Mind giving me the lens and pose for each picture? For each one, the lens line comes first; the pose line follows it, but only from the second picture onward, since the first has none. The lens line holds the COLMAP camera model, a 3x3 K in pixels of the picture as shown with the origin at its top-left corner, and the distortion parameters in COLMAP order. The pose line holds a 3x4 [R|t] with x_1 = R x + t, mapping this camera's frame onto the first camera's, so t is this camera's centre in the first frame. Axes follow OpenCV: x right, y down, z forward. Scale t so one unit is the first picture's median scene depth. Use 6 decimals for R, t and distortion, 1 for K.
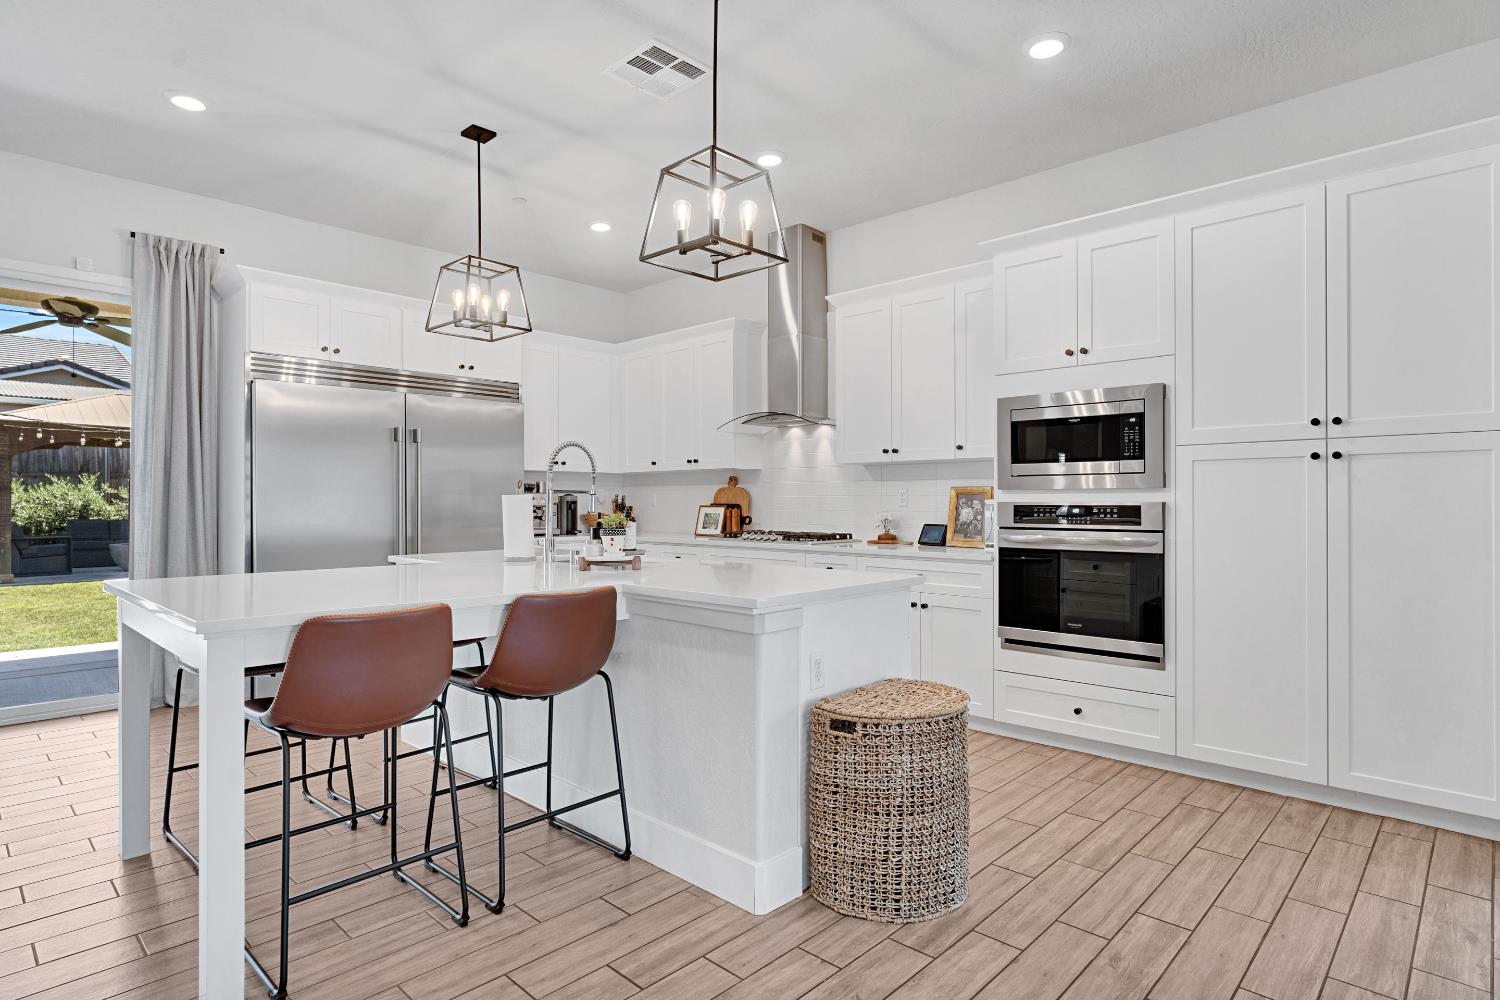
lens RADIAL K [[791.1, 0, 750.0], [0, 791.1, 500.0], [0, 0, 1]] dist [0.000257, -0.000058]
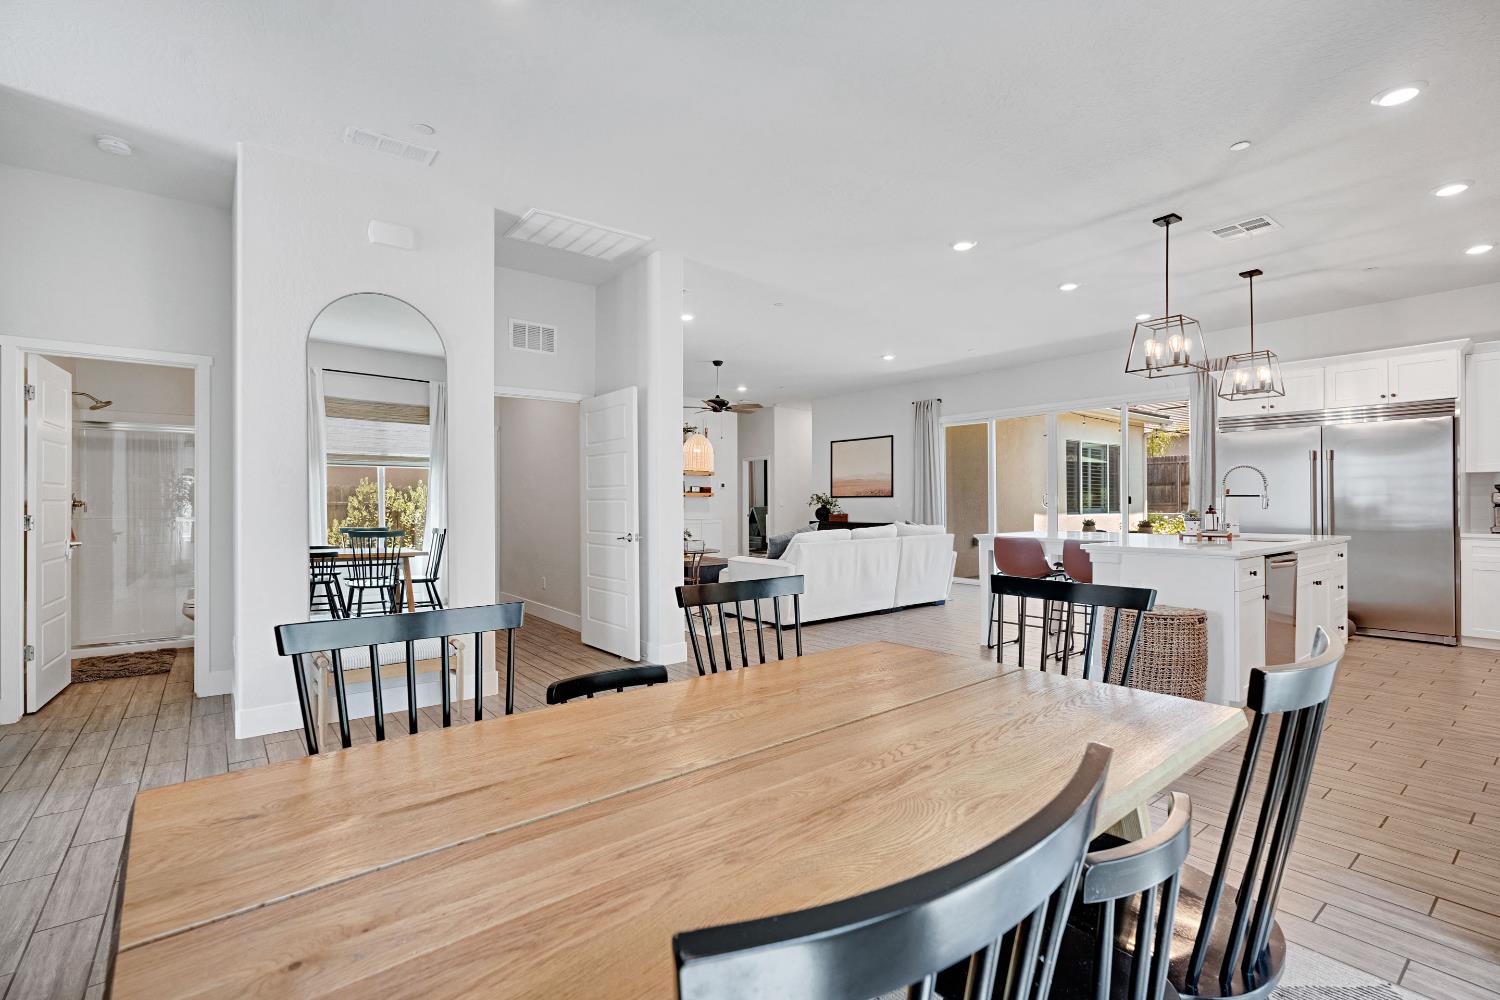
lens RADIAL K [[688.7, 0, 758.4], [0, 688.7, 502.6], [0, 0, 1]] dist [0.000733, -0.000165]
pose [[-0.137847, 0.001242, -0.990453, 1.188791], [0.004615, 0.999989, 0.000612, -0.001334], [0.990443, -0.004486, -0.137852, 0.195644]]
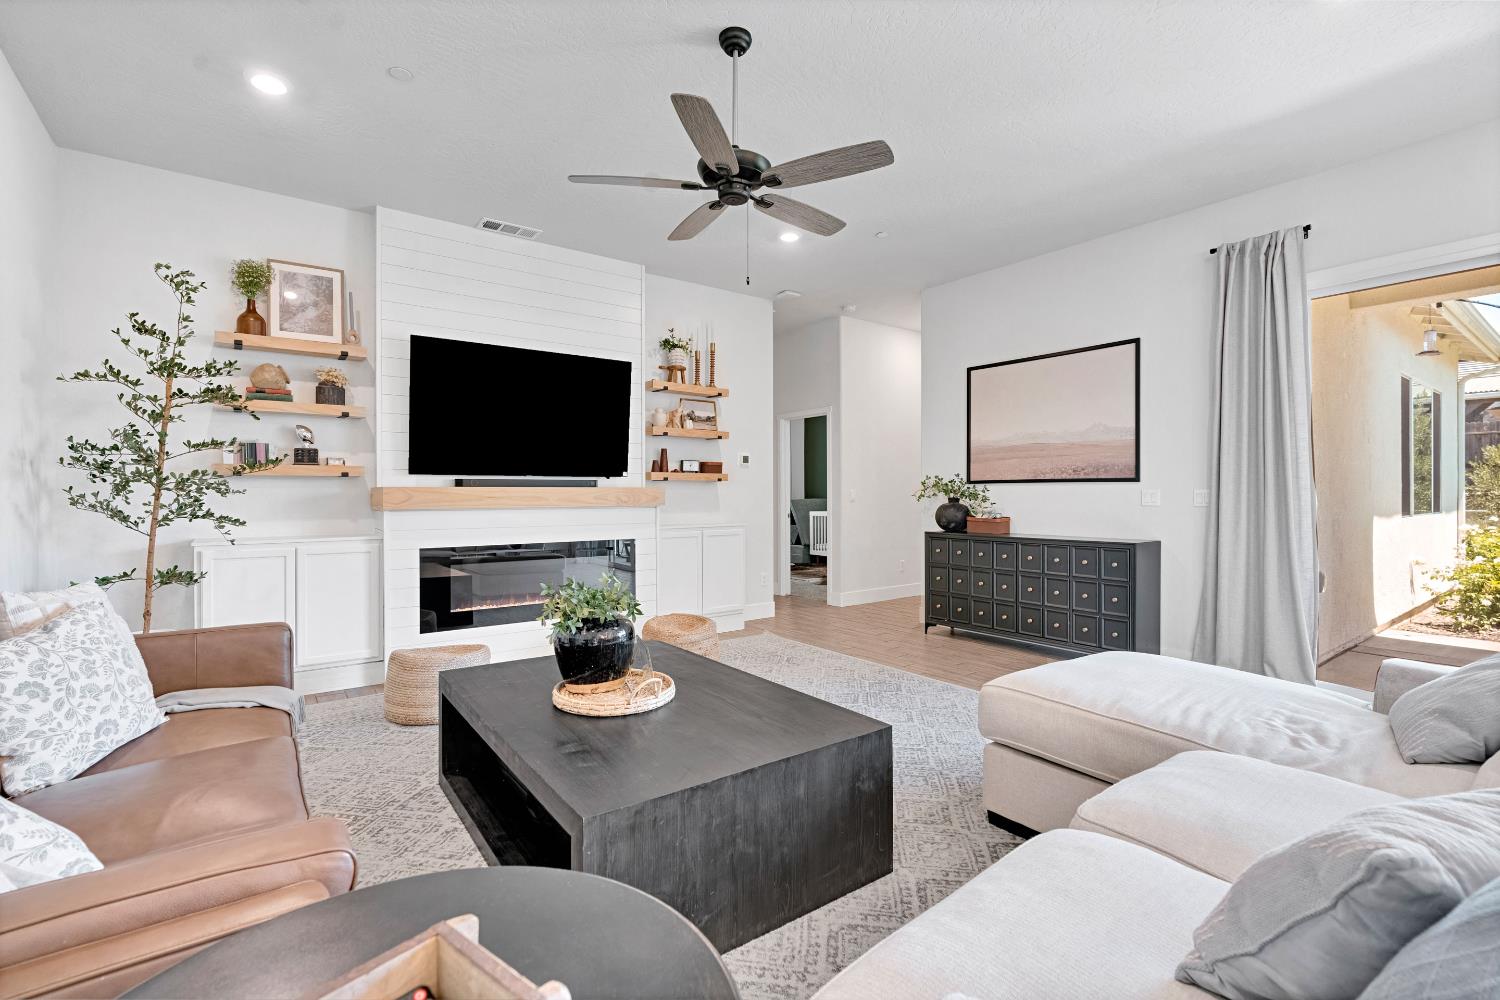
lens RADIAL K [[663.0, 0, 750.0], [0, 663.0, 500.0], [0, 0, 1]] dist [-0.020128, 0.000459]
pose [[-0.176173, 0.010194, -0.984306, -0.375161], [0.002514, 0.999948, 0.009906, 0.000254], [0.984356, -0.000730, -0.176189, -0.114088]]
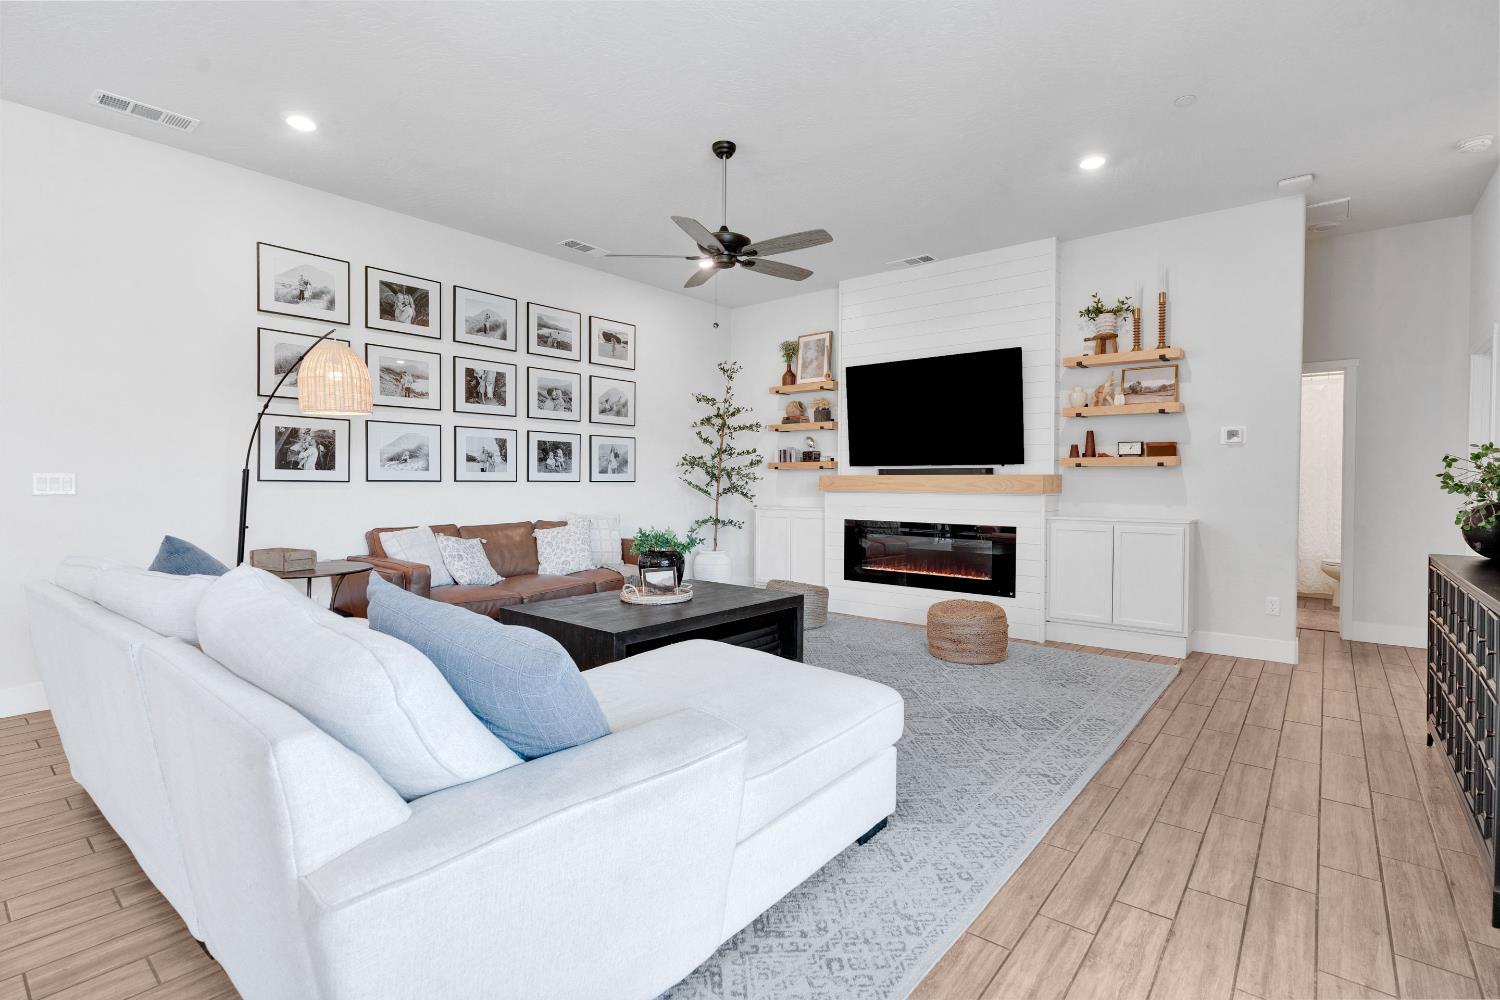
lens RADIAL K [[704.5, 0, 750.0], [0, 704.5, 500.0], [0, 0, 1]] dist [0.004496, 0.000112]
pose [[-0.997924, -0.001205, -0.064385, -0.997601], [-0.003062, 0.999582, 0.028758, -0.001165], [0.064324, 0.028895, -0.997511, 0.744617]]
